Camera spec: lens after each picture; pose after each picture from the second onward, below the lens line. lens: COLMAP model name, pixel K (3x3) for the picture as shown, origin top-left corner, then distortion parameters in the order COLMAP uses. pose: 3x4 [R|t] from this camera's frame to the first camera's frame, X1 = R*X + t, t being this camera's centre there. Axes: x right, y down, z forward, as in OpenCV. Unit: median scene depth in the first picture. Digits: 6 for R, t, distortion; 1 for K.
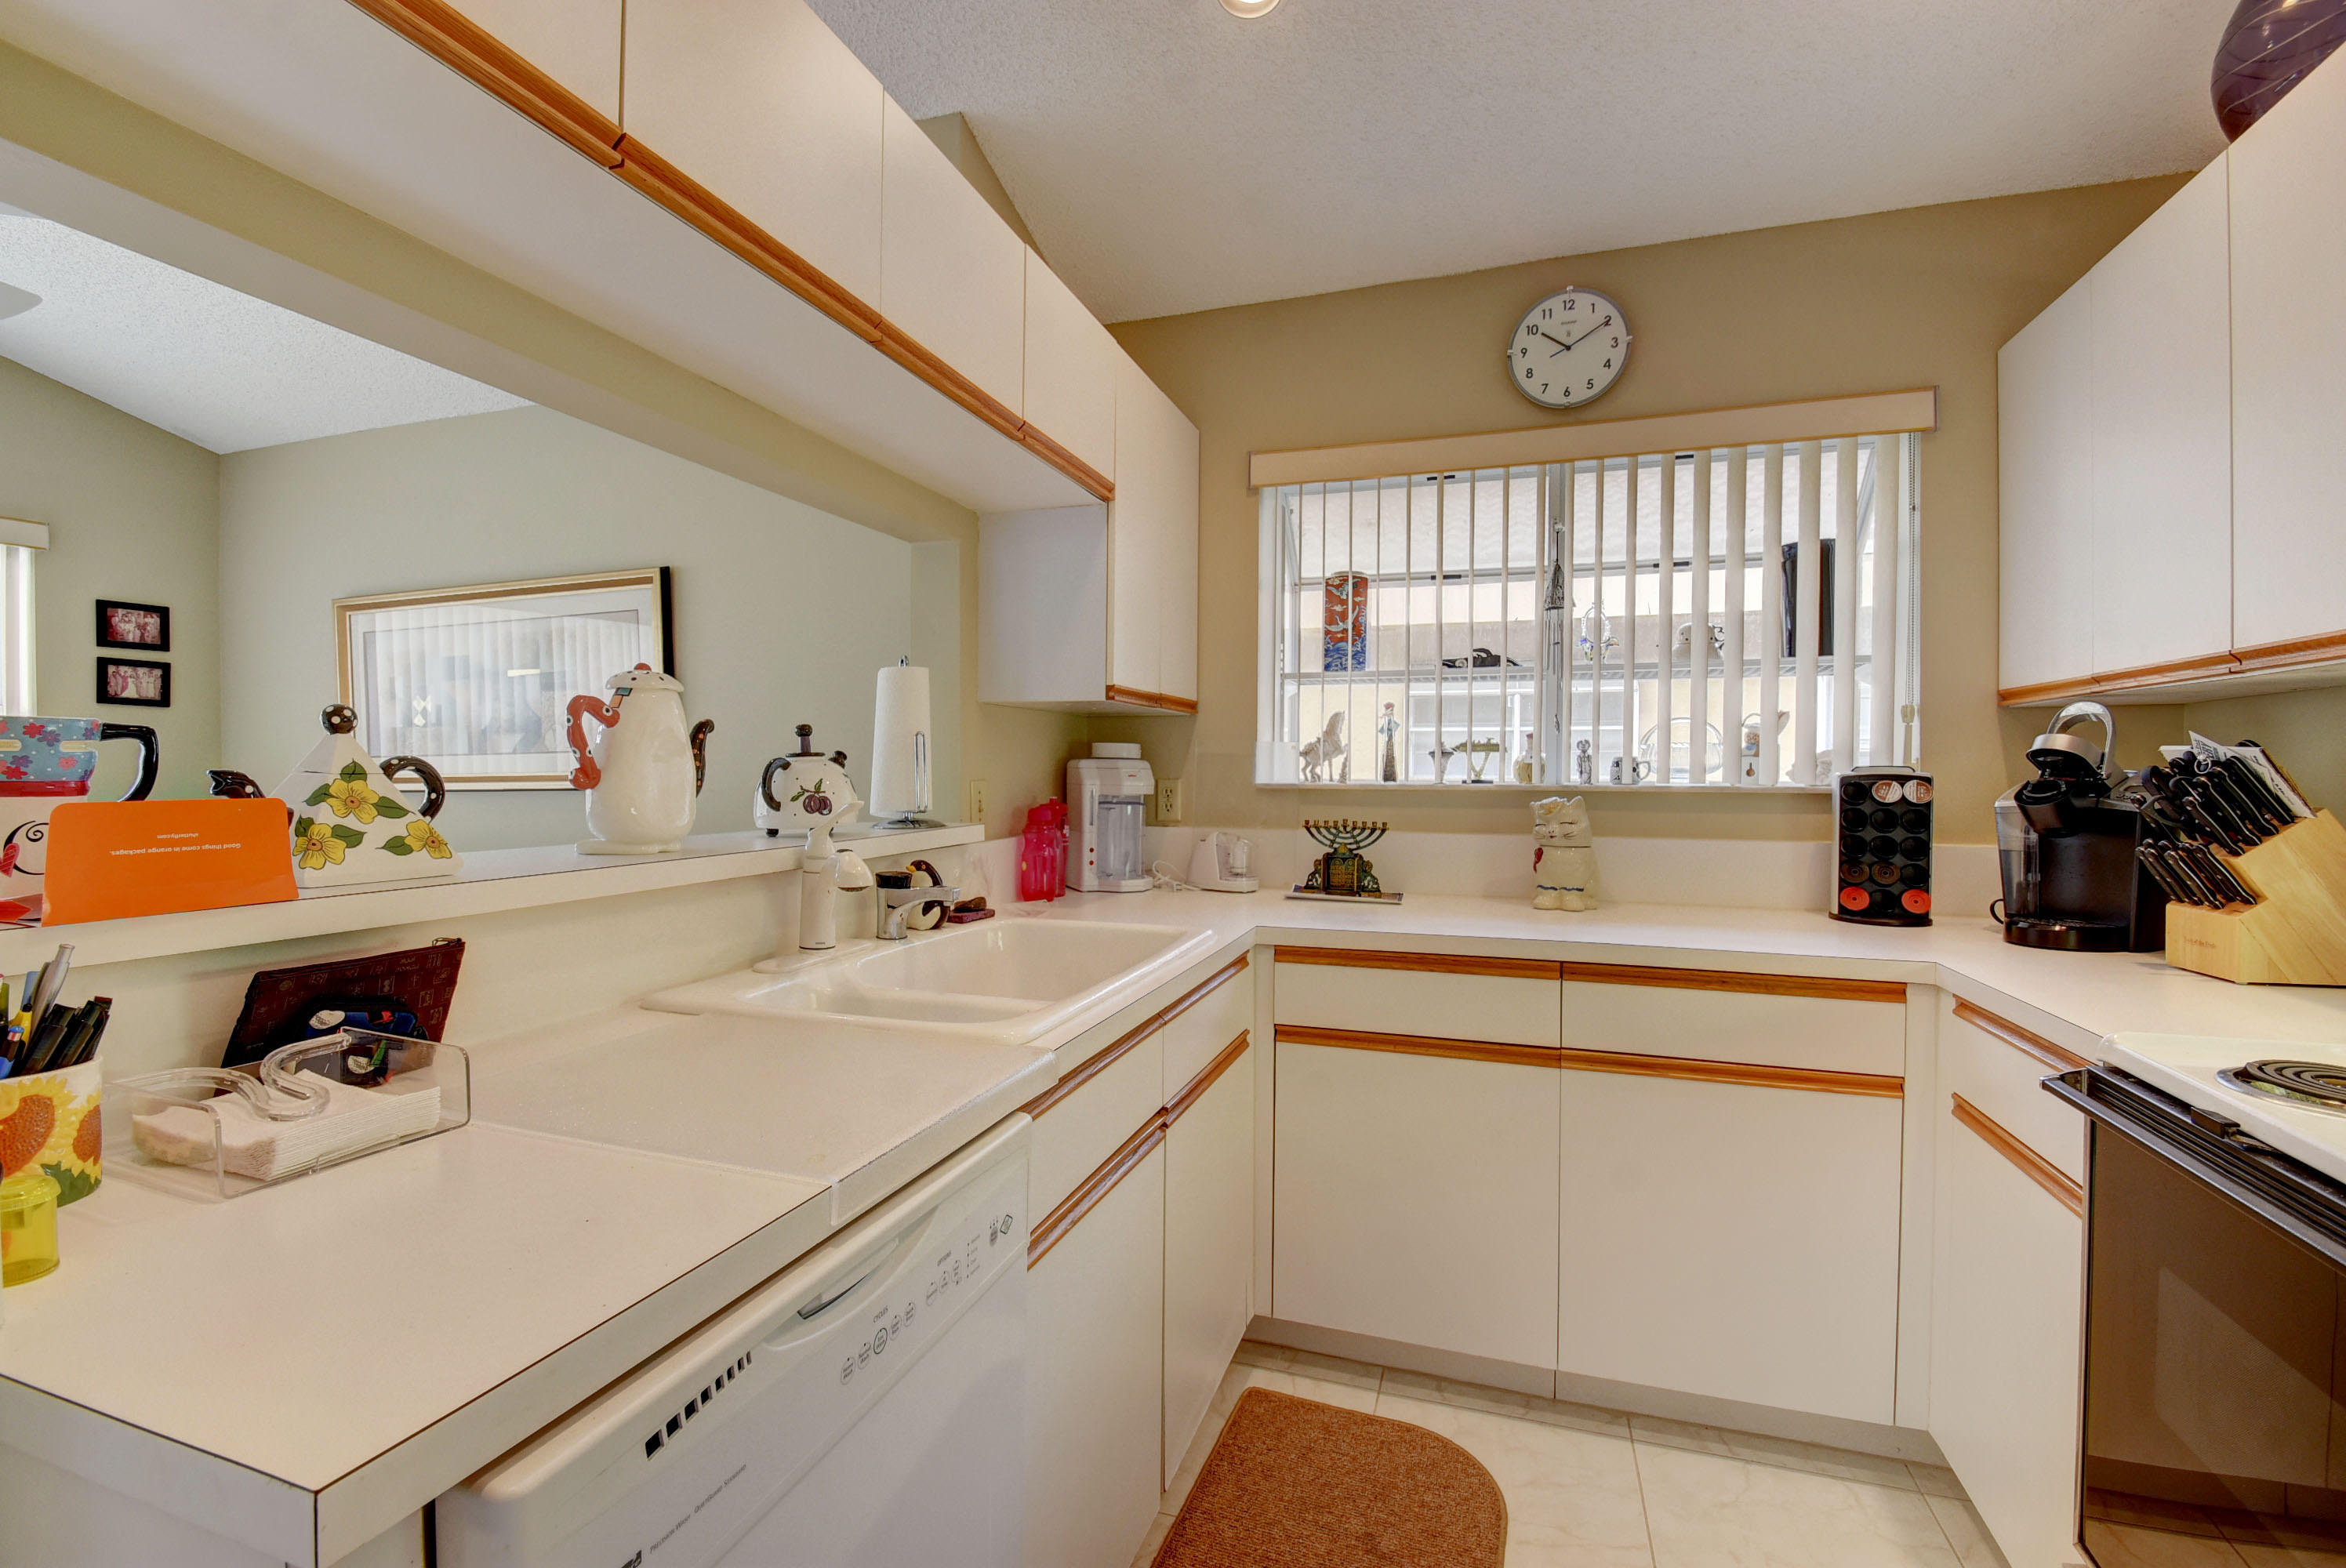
lens RADIAL K [[1032.1, 0, 1168.5], [0, 1032.1, 777.9], [0, 0, 1]] dist [0.001049, -0.008876]
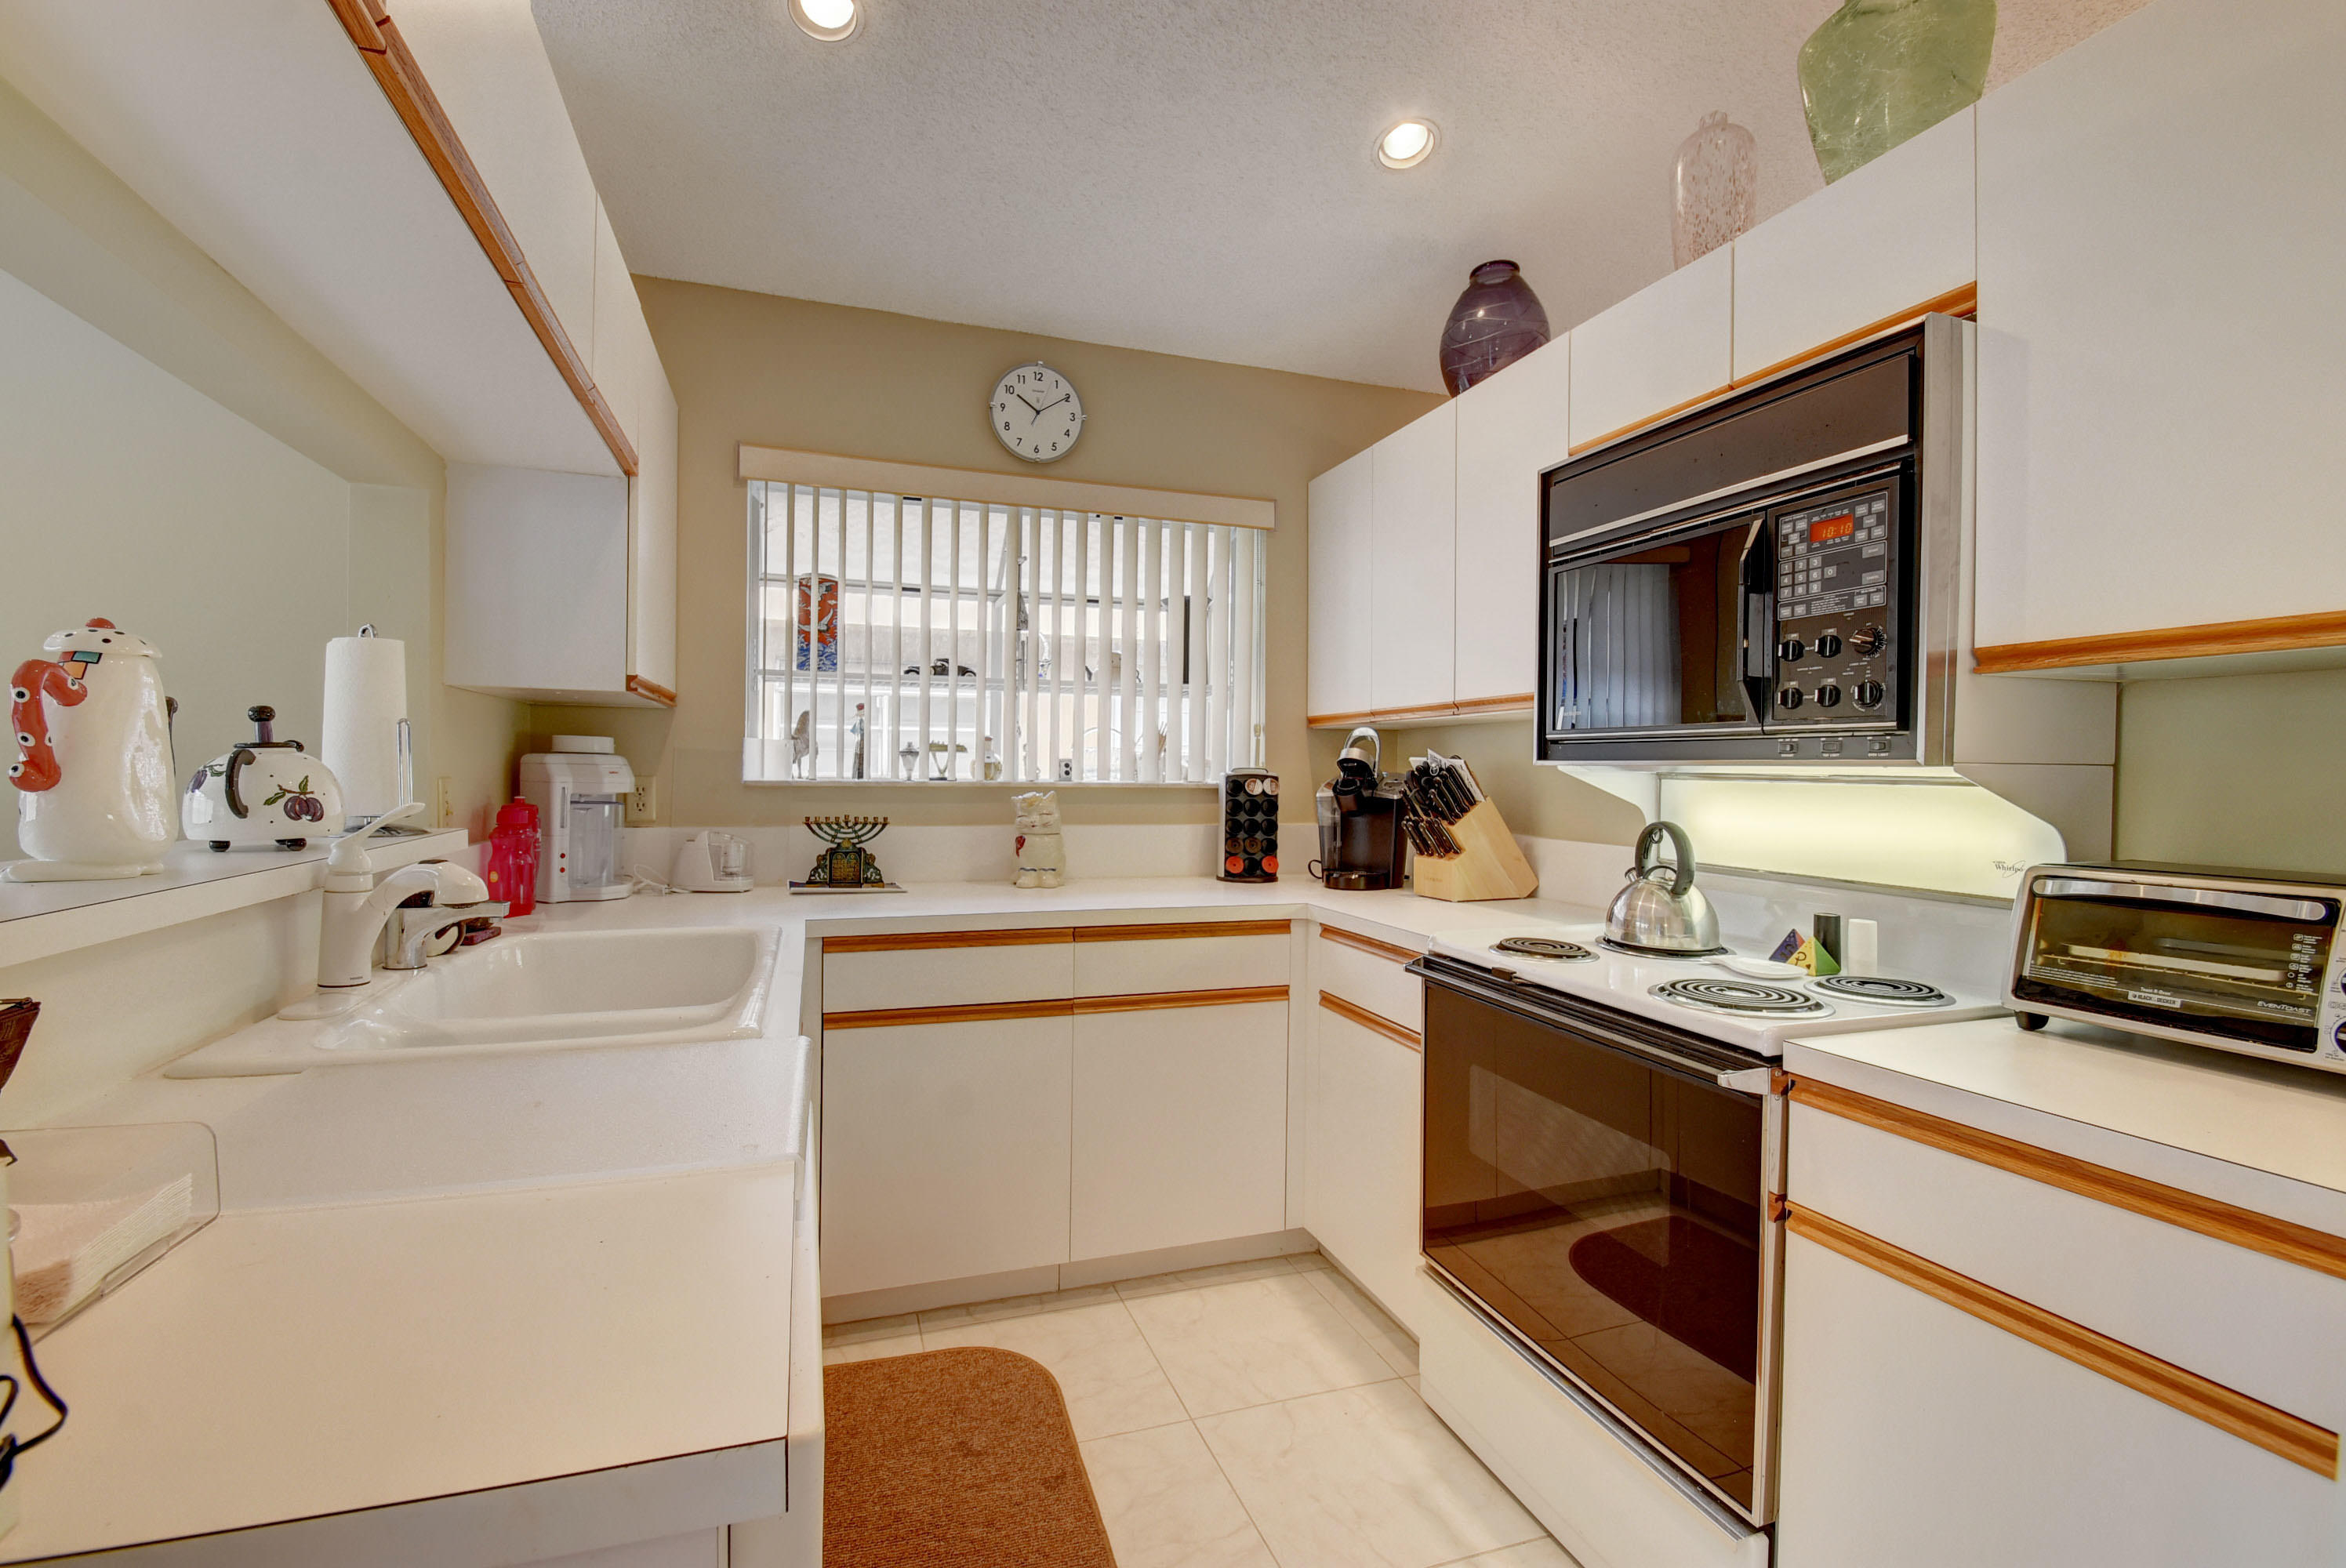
lens RADIAL K [[1032.1, 0, 1165.9], [0, 1032.1, 771.5], [0, 0, 1]] dist [0.001049, -0.008876]
pose [[0.789684, 0.005110, 0.613493, -0.261366], [-0.004299, 0.999987, -0.002796, -0.002947], [-0.613499, -0.000429, 0.789695, -0.029451]]
